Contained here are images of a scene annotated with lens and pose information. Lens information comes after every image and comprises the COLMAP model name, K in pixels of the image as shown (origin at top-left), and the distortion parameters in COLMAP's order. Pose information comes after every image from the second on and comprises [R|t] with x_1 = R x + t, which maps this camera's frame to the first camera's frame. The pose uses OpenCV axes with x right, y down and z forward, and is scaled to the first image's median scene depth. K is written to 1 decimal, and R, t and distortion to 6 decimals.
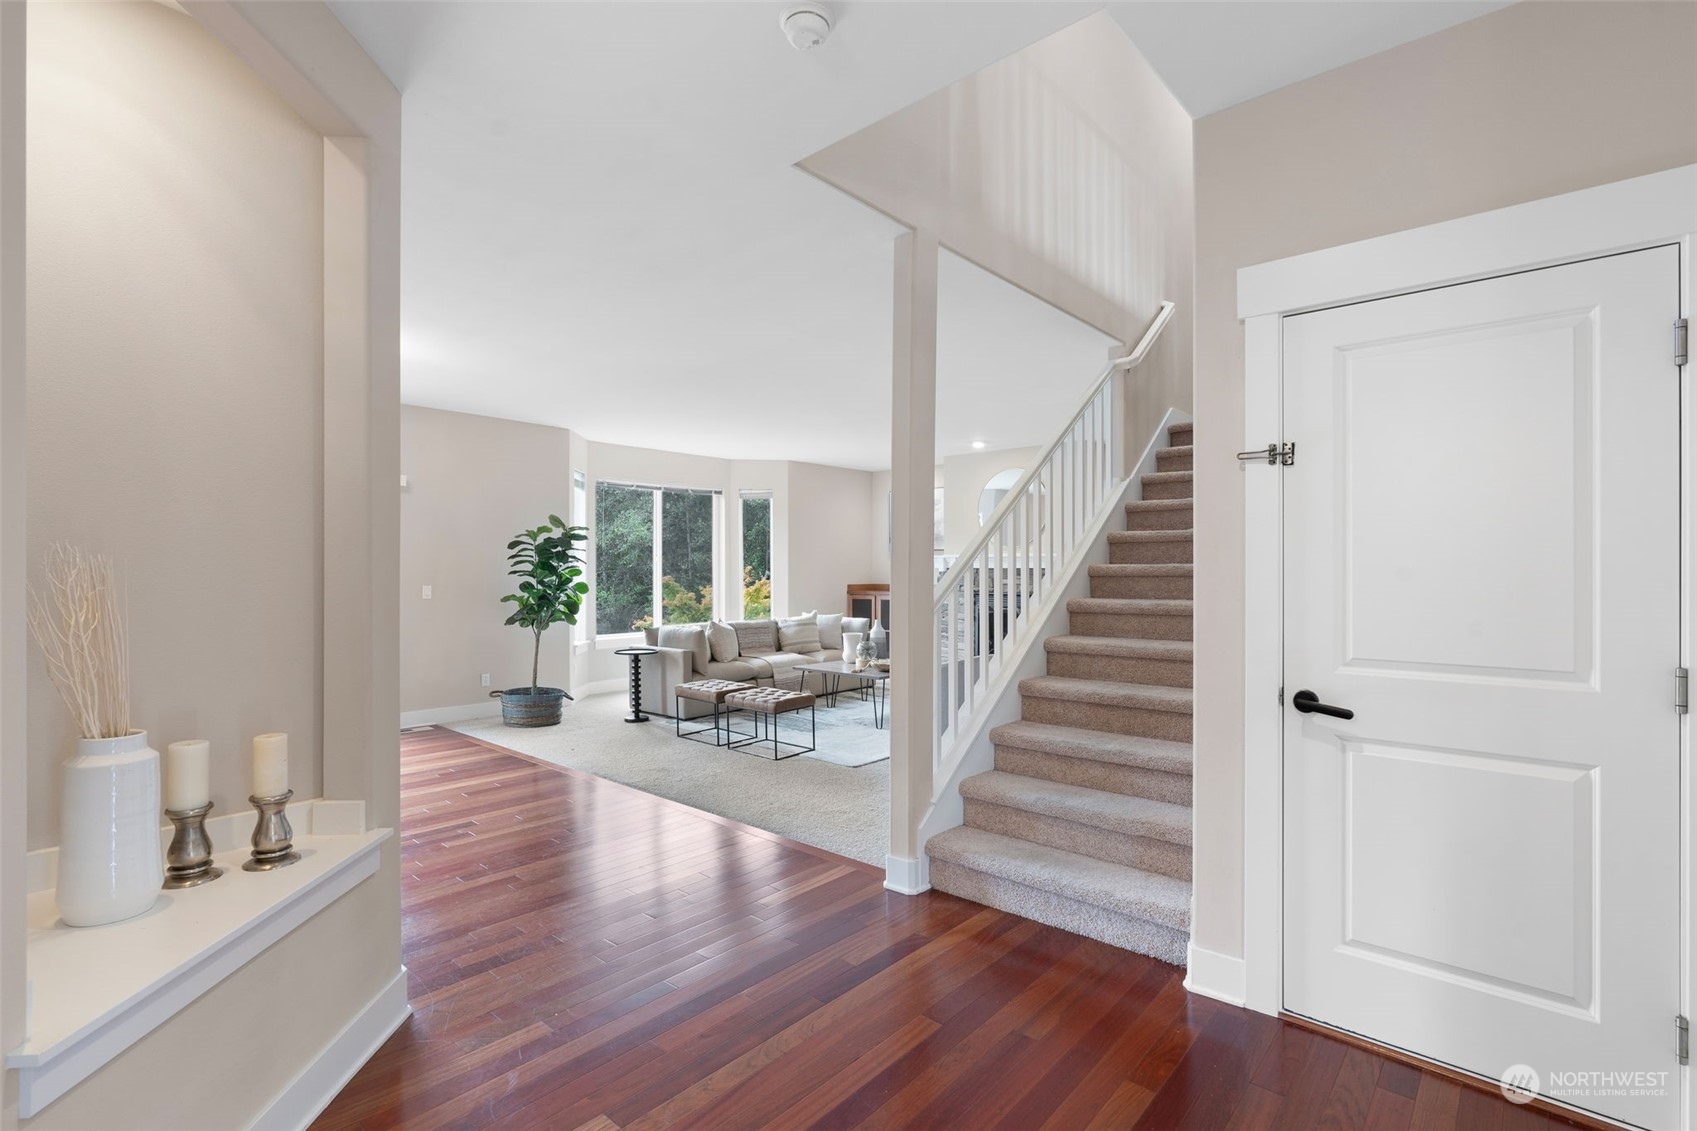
lens RADIAL K [[783.0, 0, 854.9], [0, 783.0, 567.7], [0, 0, 1]] dist [-0.000053, 0.000033]
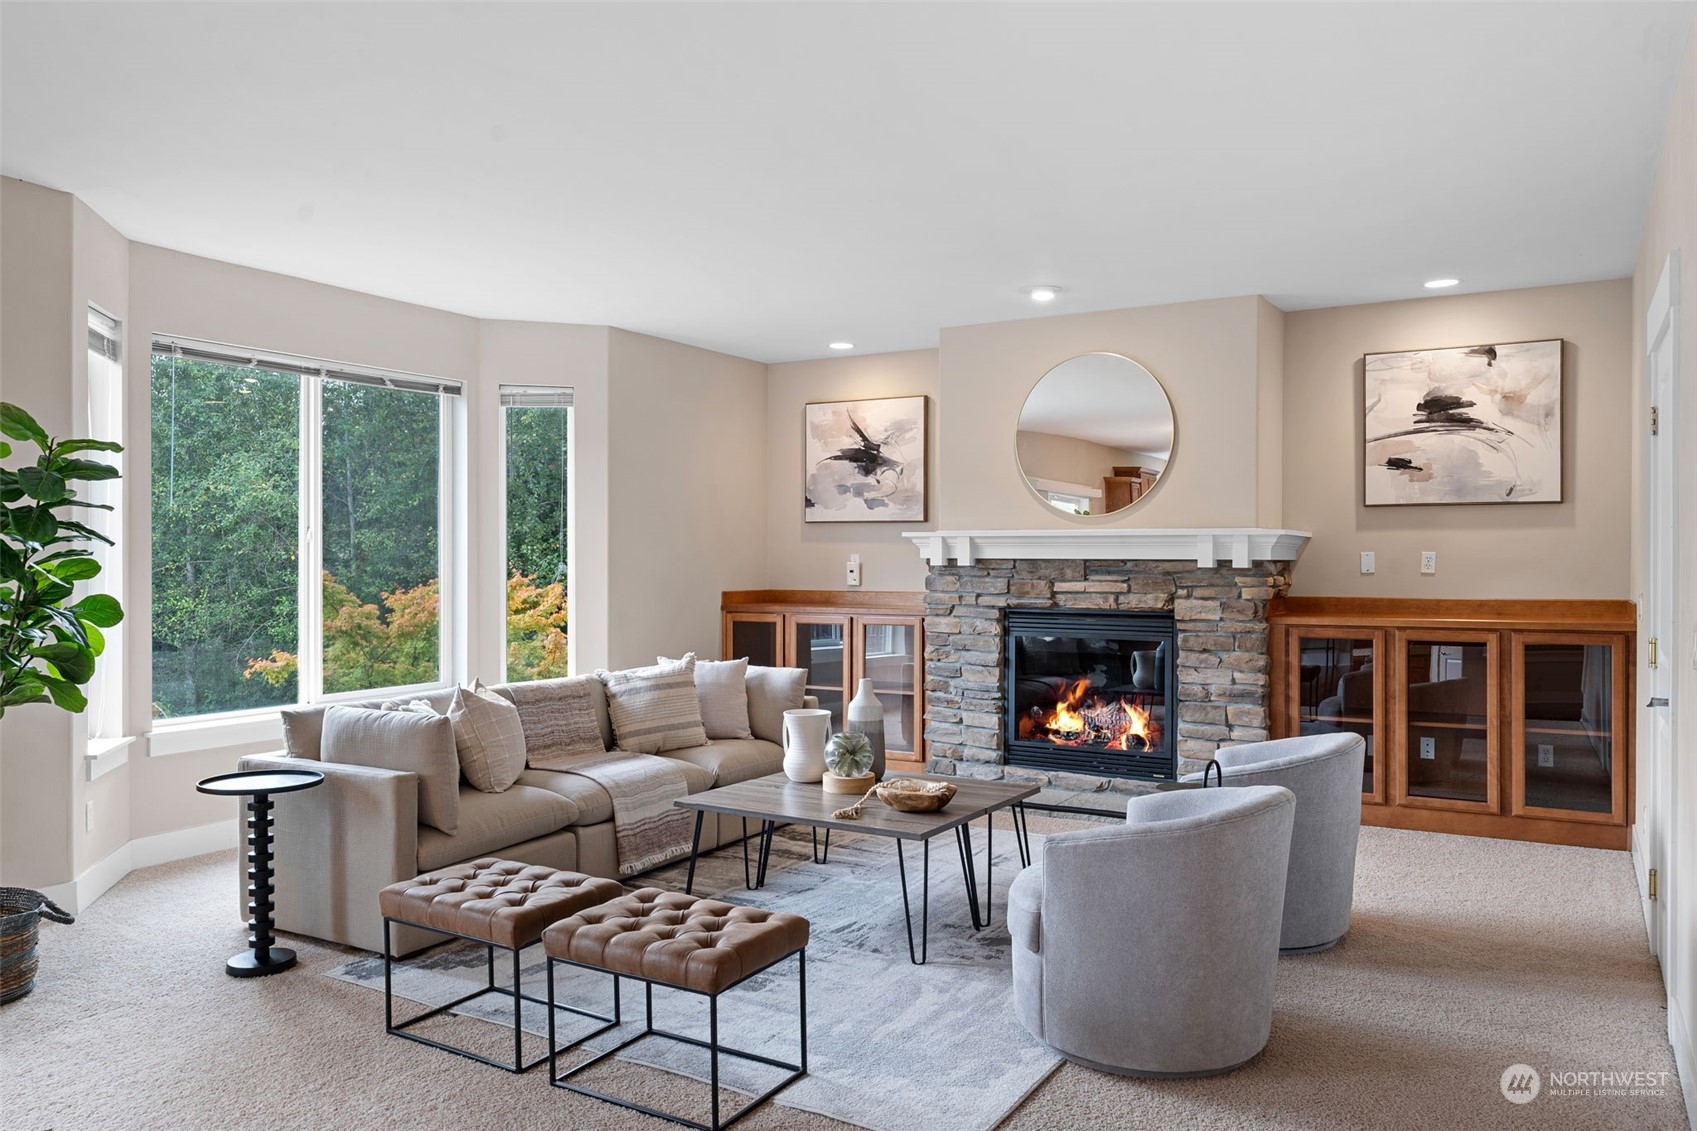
lens RADIAL K [[1216.1, 0, 847.6], [0, 1216.1, 560.0], [0, 0, 1]] dist [0.011087, -0.002356]
pose [[0.983226, 0.002399, 0.182375, -0.098271], [-0.002886, 0.999993, 0.002408, -0.000247], [-0.182368, -0.002894, 0.983226, 0.334584]]
